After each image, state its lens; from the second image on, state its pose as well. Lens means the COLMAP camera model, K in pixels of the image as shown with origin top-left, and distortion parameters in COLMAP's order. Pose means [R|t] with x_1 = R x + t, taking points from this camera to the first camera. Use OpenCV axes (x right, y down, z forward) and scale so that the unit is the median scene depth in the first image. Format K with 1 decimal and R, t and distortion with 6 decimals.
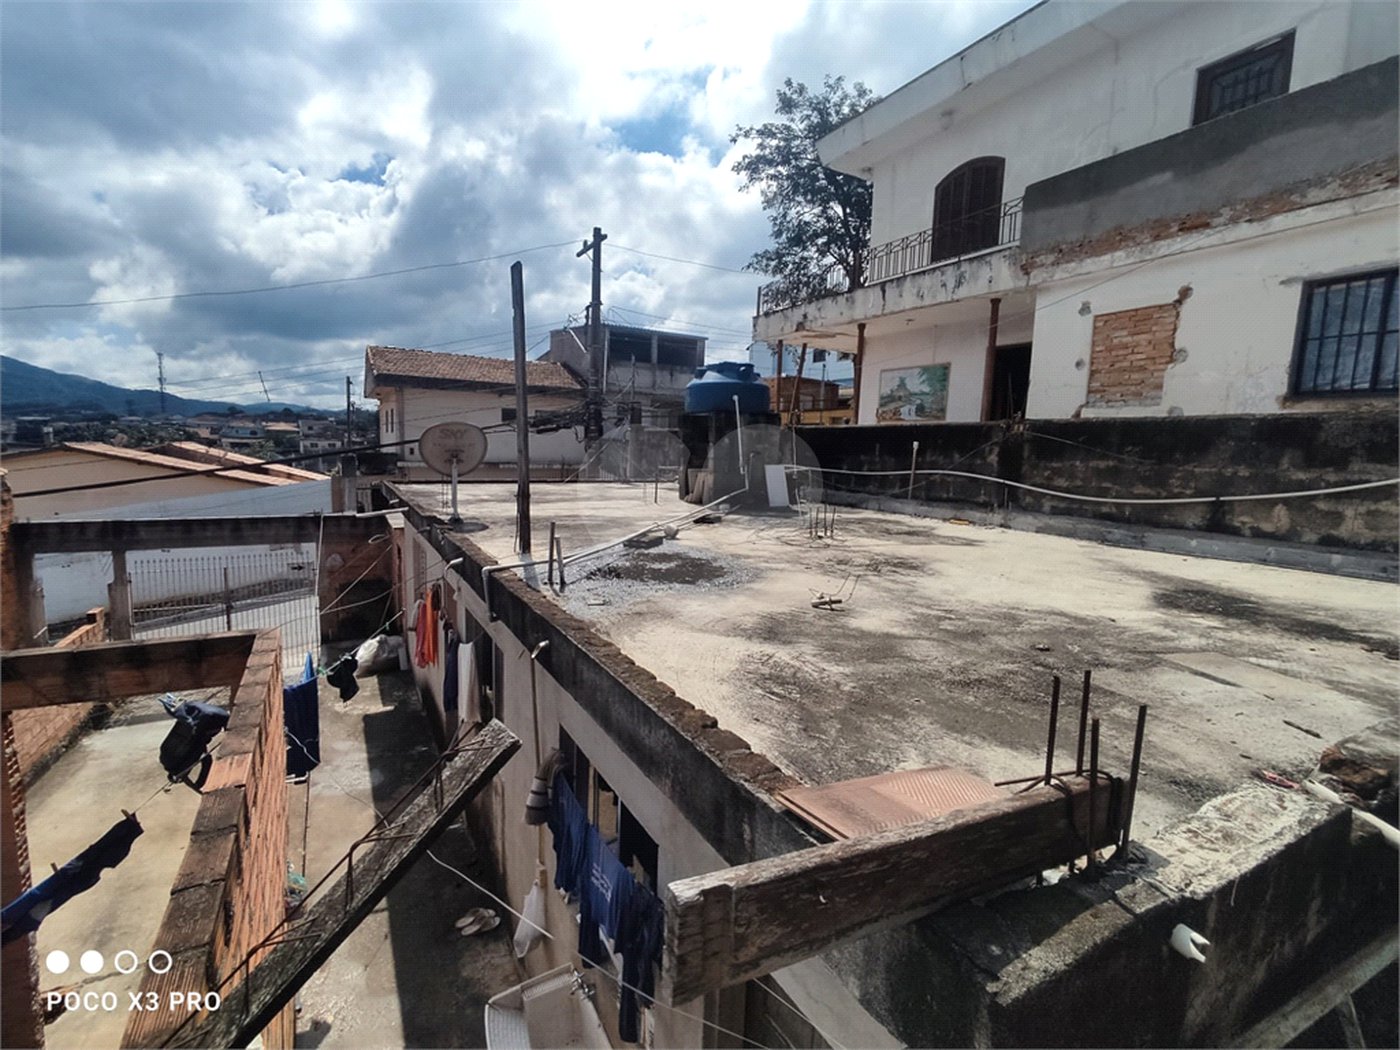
lens RADIAL K [[640.9, 0, 694.3], [0, 640.9, 526.6], [0, 0, 1]] dist [-0.003927, 0.001184]
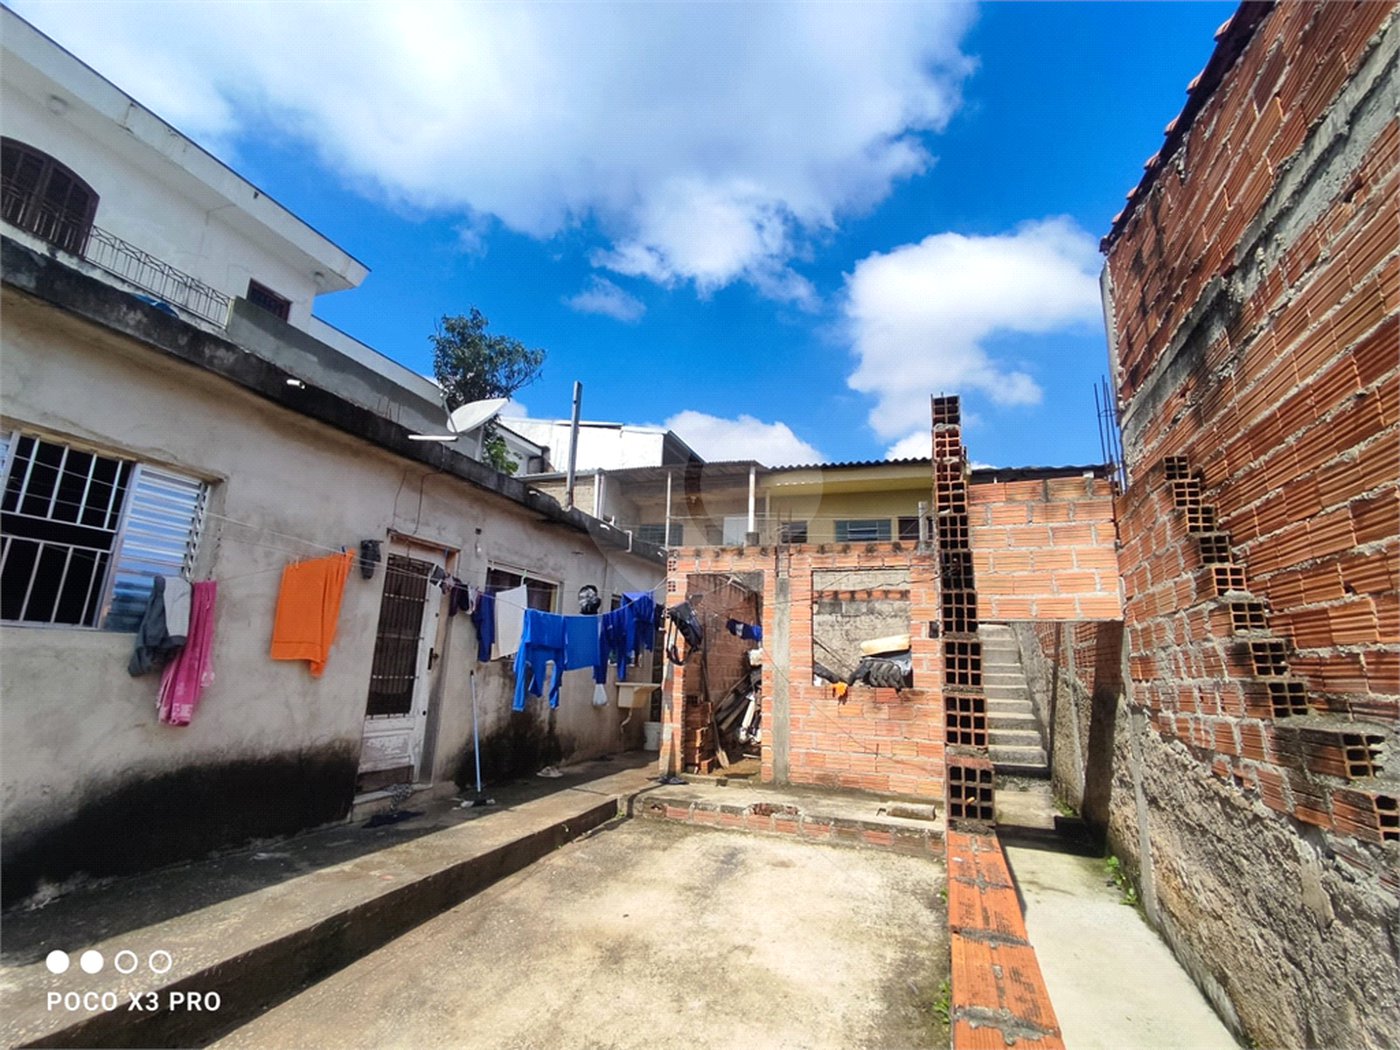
lens RADIAL K [[640.9, 0, 694.3], [0, 640.9, 526.6], [0, 0, 1]] dist [-0.003927, 0.001184]
pose [[-0.648175, 0.108876, 0.753667, -1.370174], [0.032974, 0.992811, -0.115065, 0.194533], [-0.760777, -0.049731, -0.647105, 1.378689]]
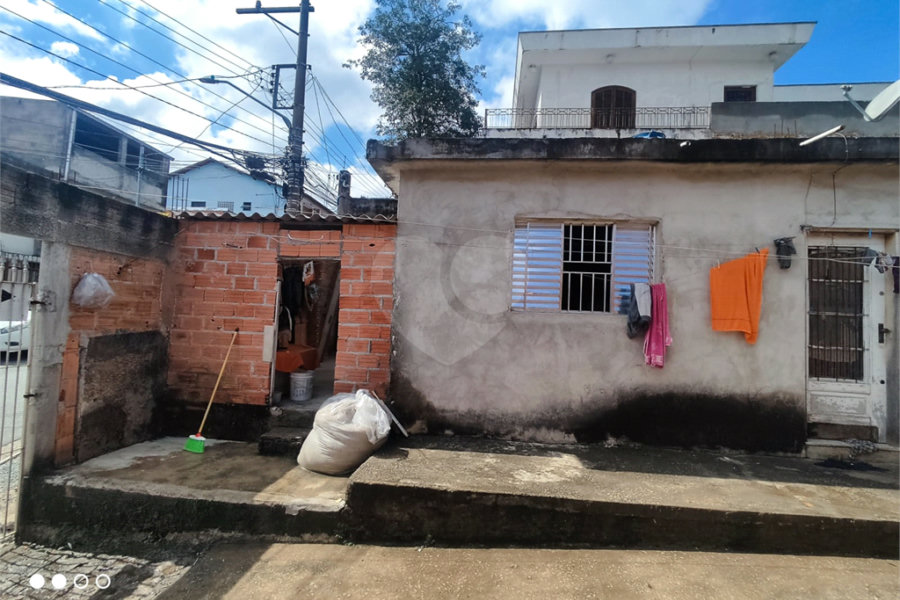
lens RADIAL K [[411.2, 0, 445.8], [0, 411.2, 301.5], [0, 0, 1]] dist [-0.003737, -0.000532]
pose [[0.586650, 0.030667, 0.809260, -1.325789], [0.072598, 0.993268, -0.090268, 0.224127], [-0.806580, 0.111707, 0.580474, 1.228331]]
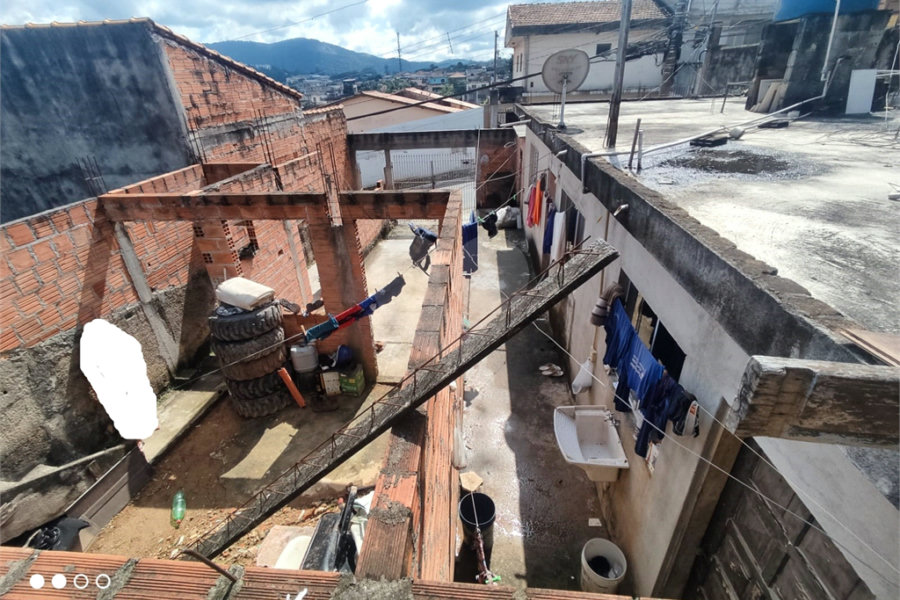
lens RADIAL K [[411.2, 0, 445.8], [0, 411.2, 301.5], [0, 0, 1]] dist [-0.003737, -0.000532]
pose [[0.828142, 0.205670, -0.521422, -0.020883], [-0.003731, 0.932251, 0.361793, 0.024168], [0.560506, -0.297671, 0.772804, 0.008758]]
